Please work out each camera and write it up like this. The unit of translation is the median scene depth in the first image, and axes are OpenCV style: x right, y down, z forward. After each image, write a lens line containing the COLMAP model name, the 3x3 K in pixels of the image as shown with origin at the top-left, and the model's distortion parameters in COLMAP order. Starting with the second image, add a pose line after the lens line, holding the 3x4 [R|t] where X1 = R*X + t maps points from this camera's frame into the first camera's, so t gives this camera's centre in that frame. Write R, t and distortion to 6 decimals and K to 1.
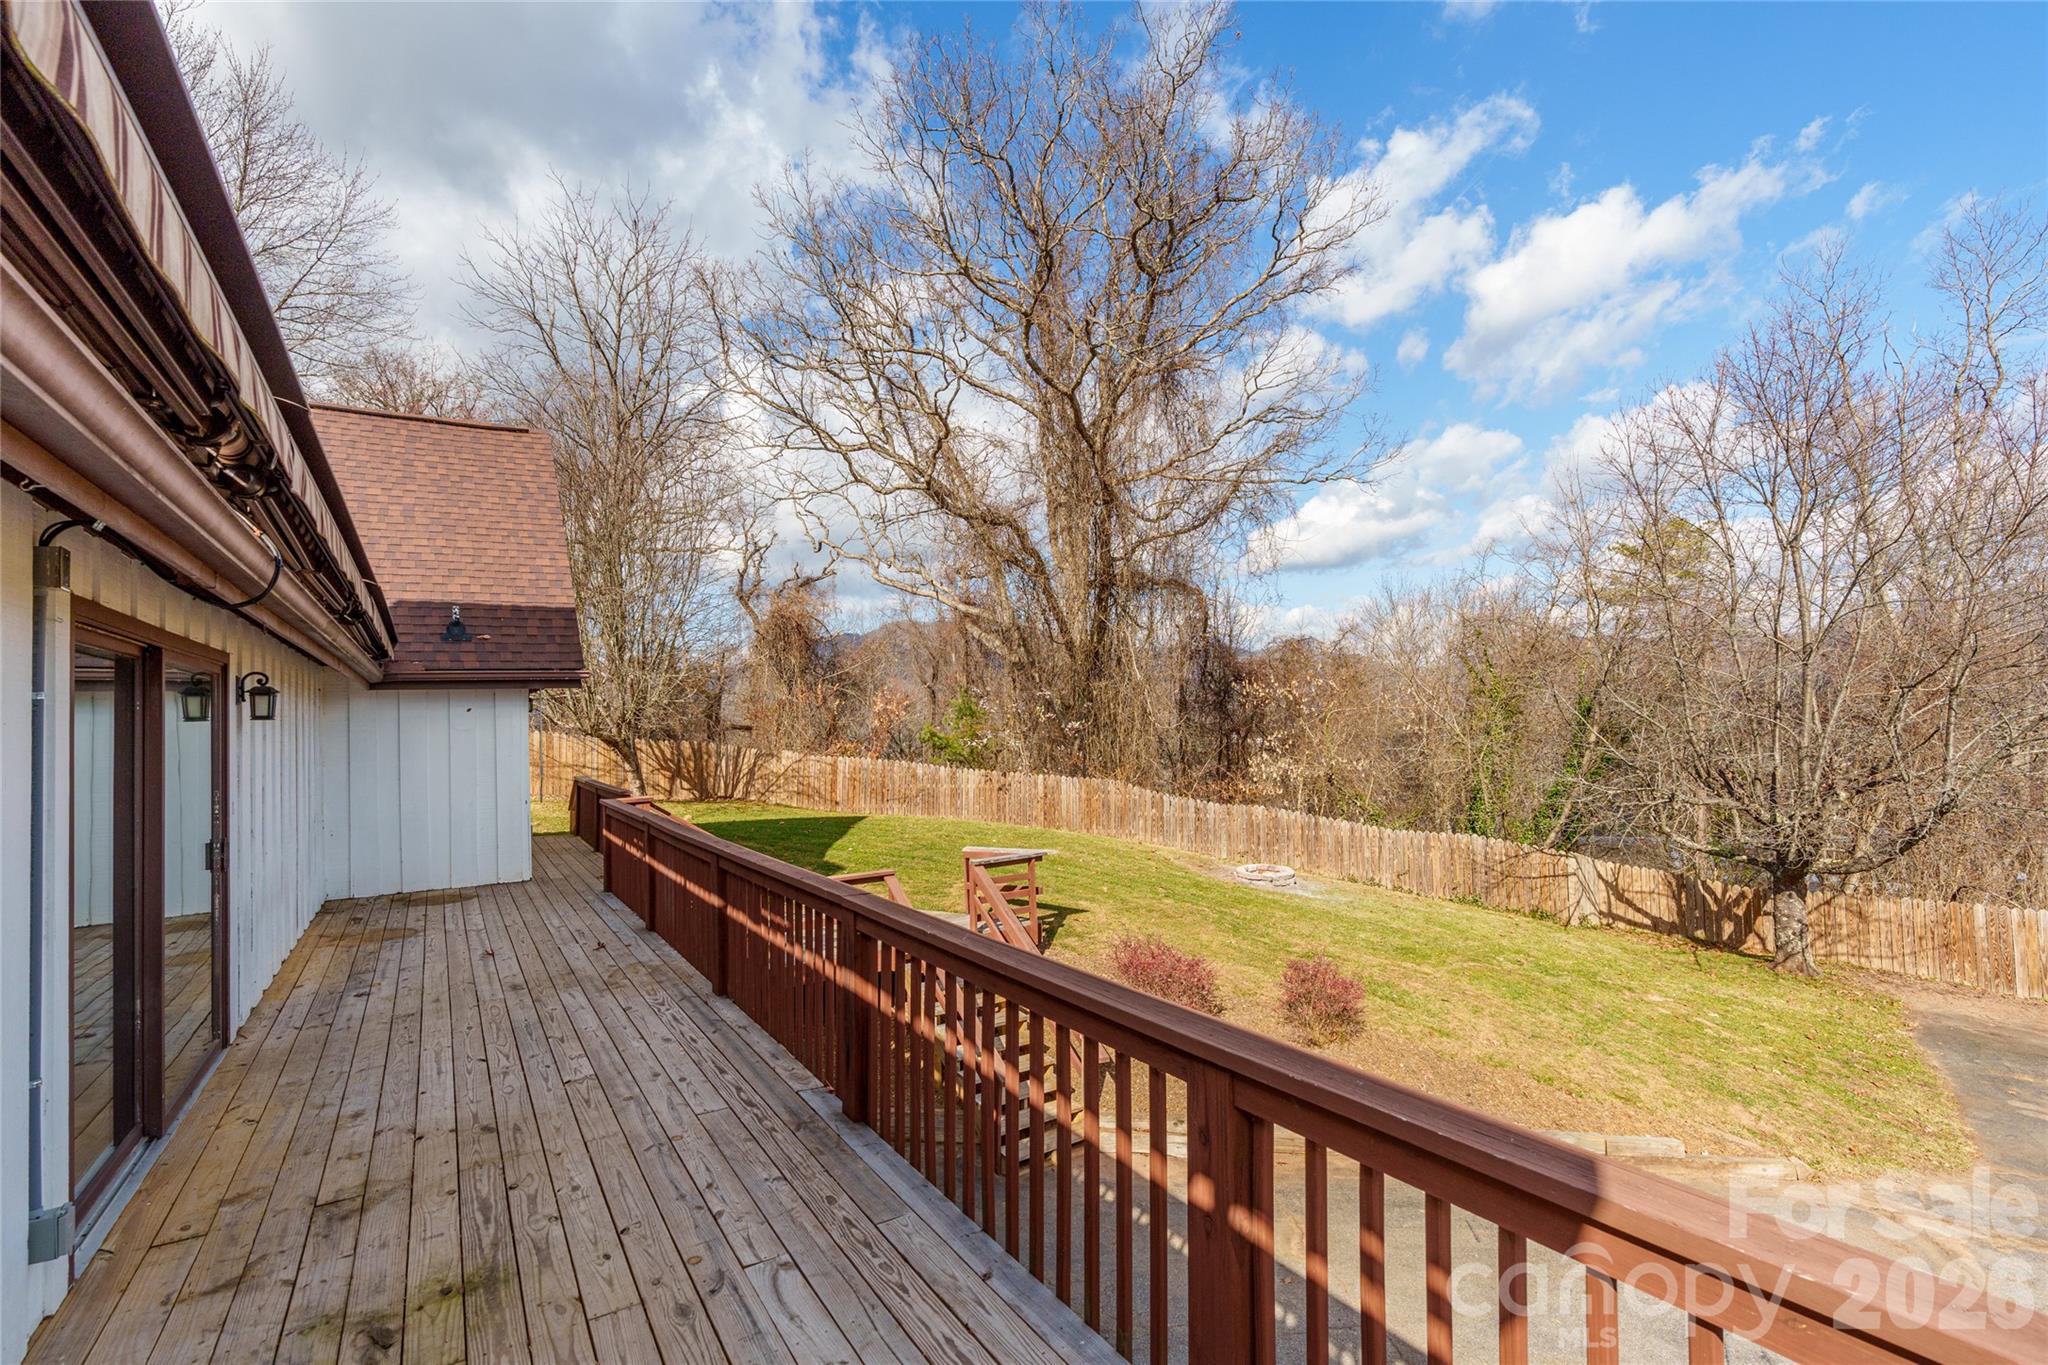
lens RADIAL K [[921.0, 0, 1022.6], [0, 921.0, 700.2], [0, 0, 1]] dist [-0.001497, -0.000251]
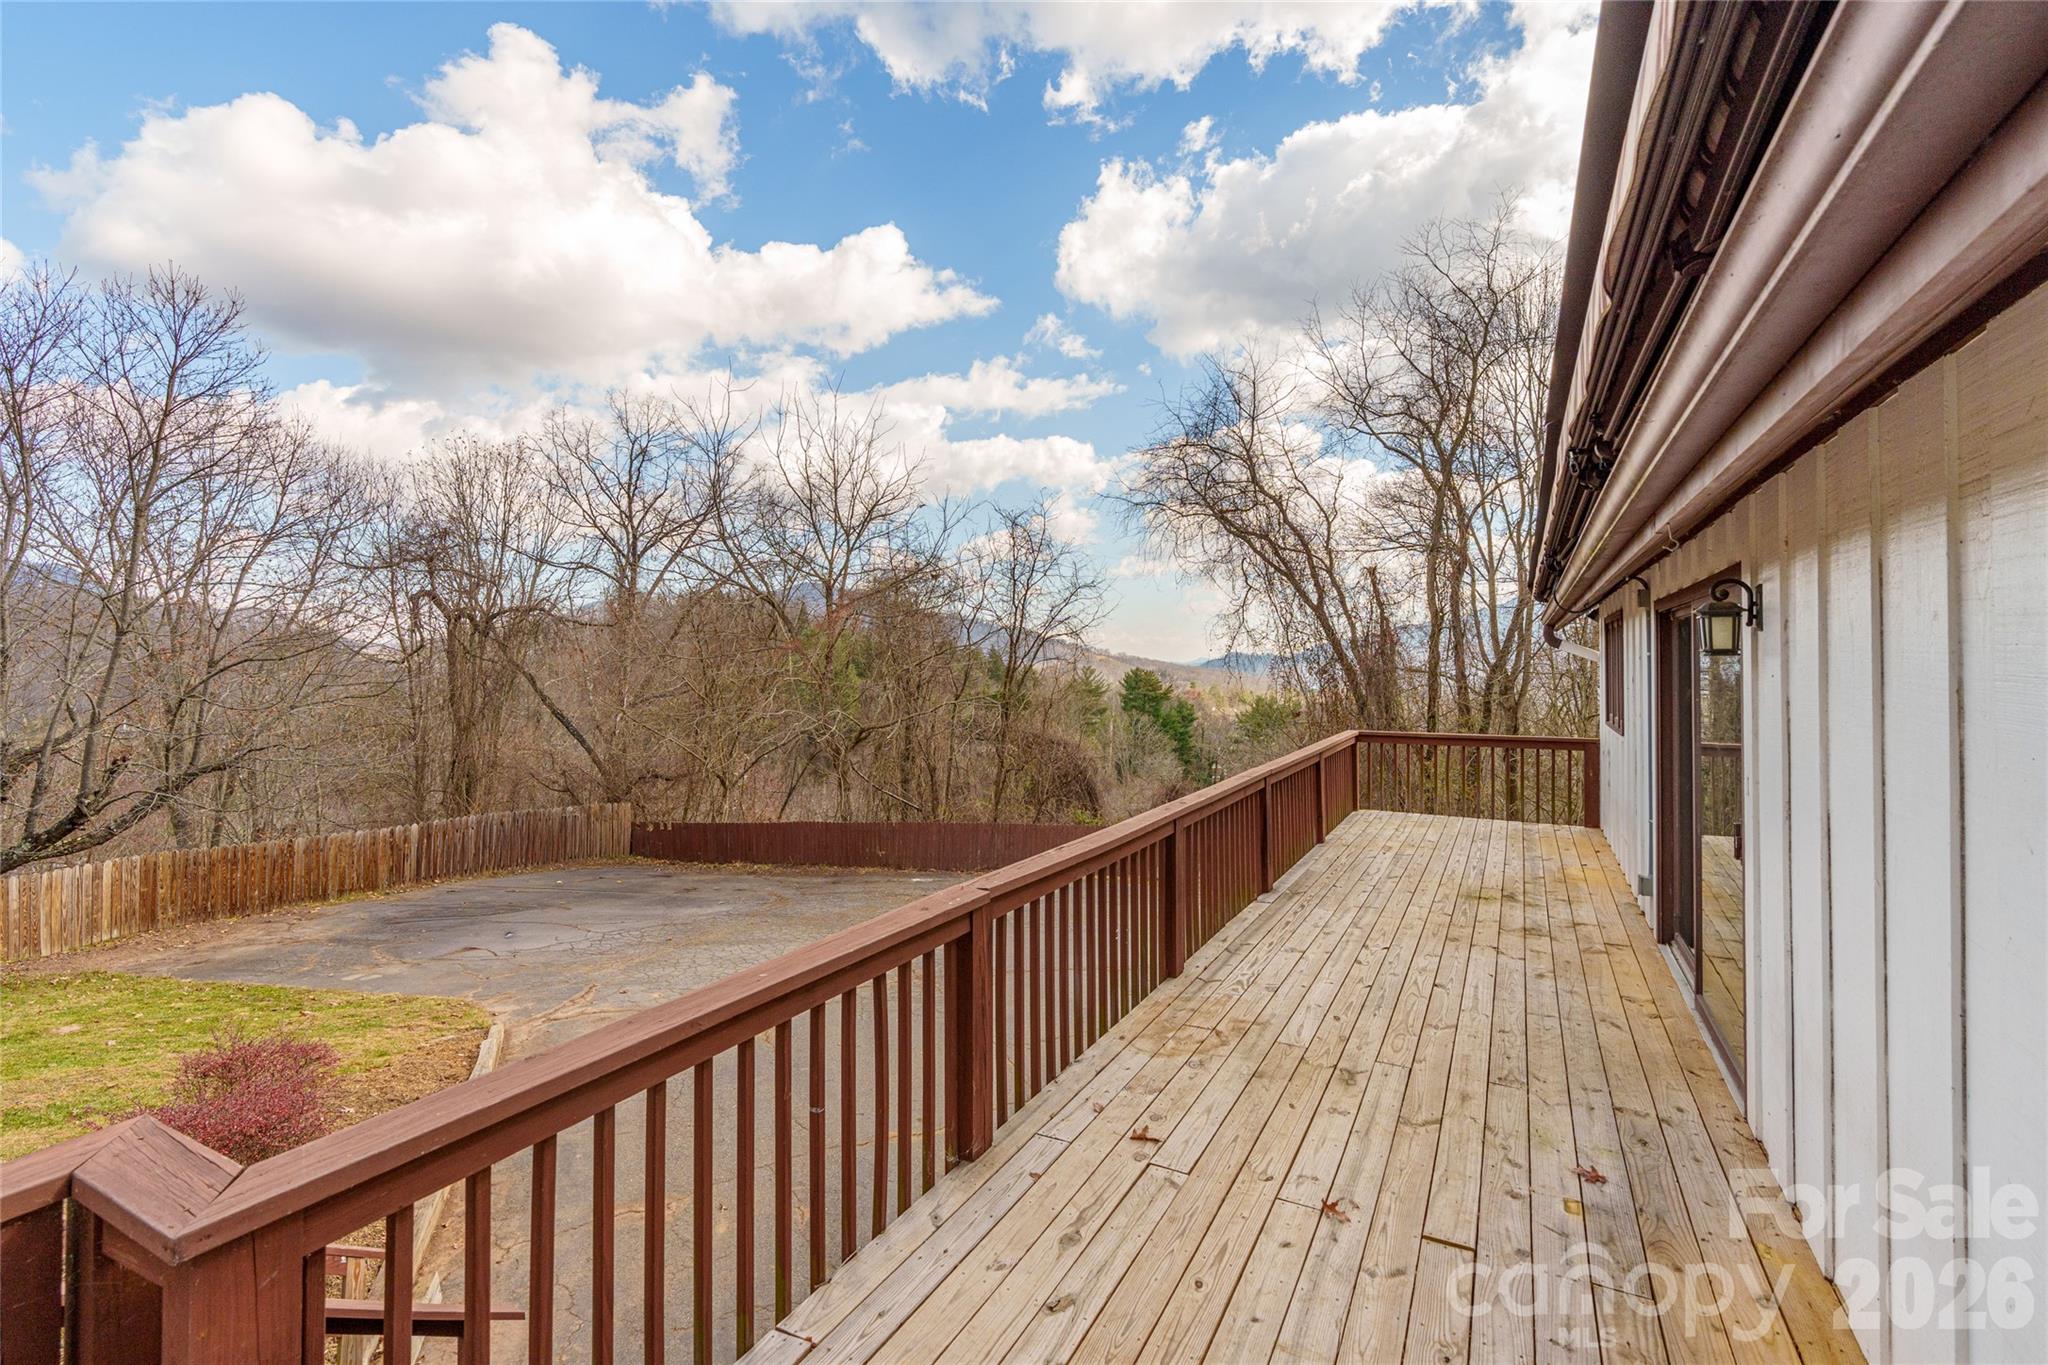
lens RADIAL K [[921.0, 0, 1022.6], [0, 921.0, 675.4], [0, 0, 1]] dist [-0.001497, -0.000251]
pose [[-0.489081, 0.013321, 0.872136, -1.066221], [-0.008055, 0.999772, -0.019788, 0.050268], [-0.872201, -0.016703, -0.488862, 1.613431]]
